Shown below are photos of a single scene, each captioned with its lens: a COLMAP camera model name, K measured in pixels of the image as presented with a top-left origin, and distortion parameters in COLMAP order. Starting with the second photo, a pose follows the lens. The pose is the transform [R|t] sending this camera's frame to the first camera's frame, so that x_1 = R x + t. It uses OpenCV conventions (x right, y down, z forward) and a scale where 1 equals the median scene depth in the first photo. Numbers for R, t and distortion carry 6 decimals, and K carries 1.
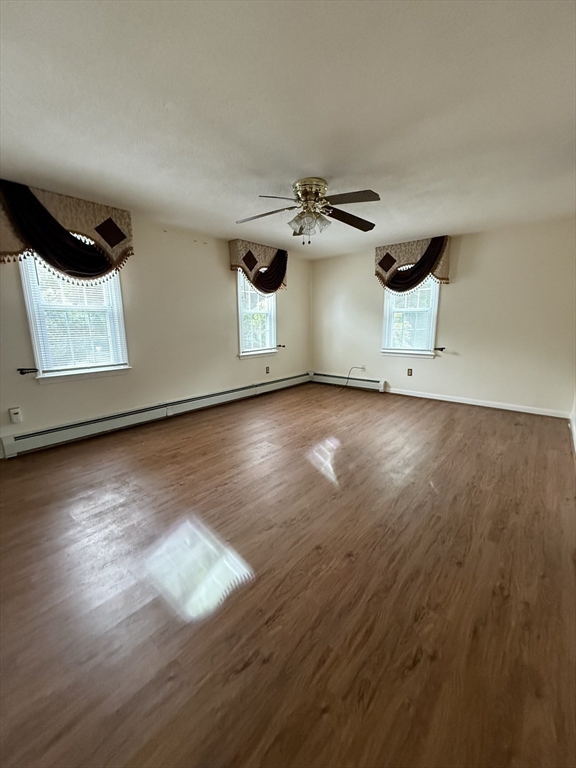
lens RADIAL K [[309.1, 0, 287.8], [0, 309.1, 380.9], [0, 0, 1]] dist [0.012935, 0.000062]
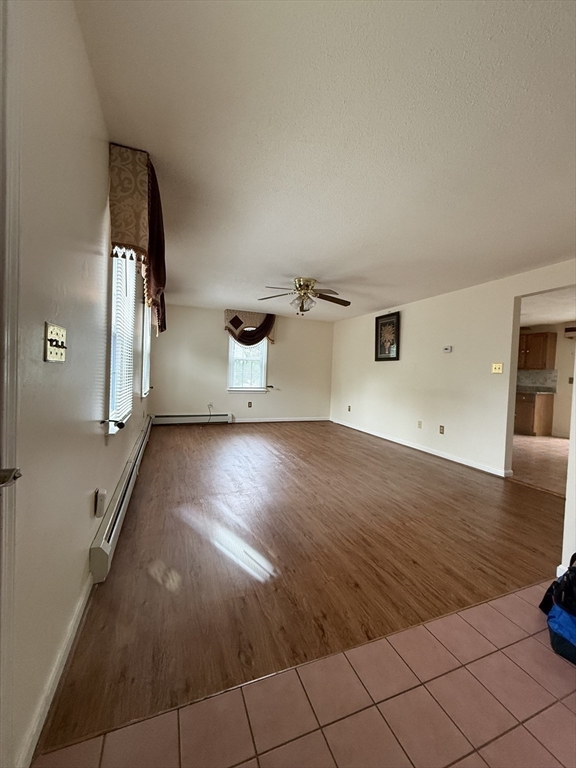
lens RADIAL K [[309.1, 0, 288.6], [0, 309.1, 381.6], [0, 0, 1]] dist [0.012935, 0.000062]
pose [[0.466667, 0.000335, 0.884433, -0.747557], [0.127329, 0.989557, -0.067559, -0.016441], [-0.875220, 0.144141, 0.461751, 0.237056]]
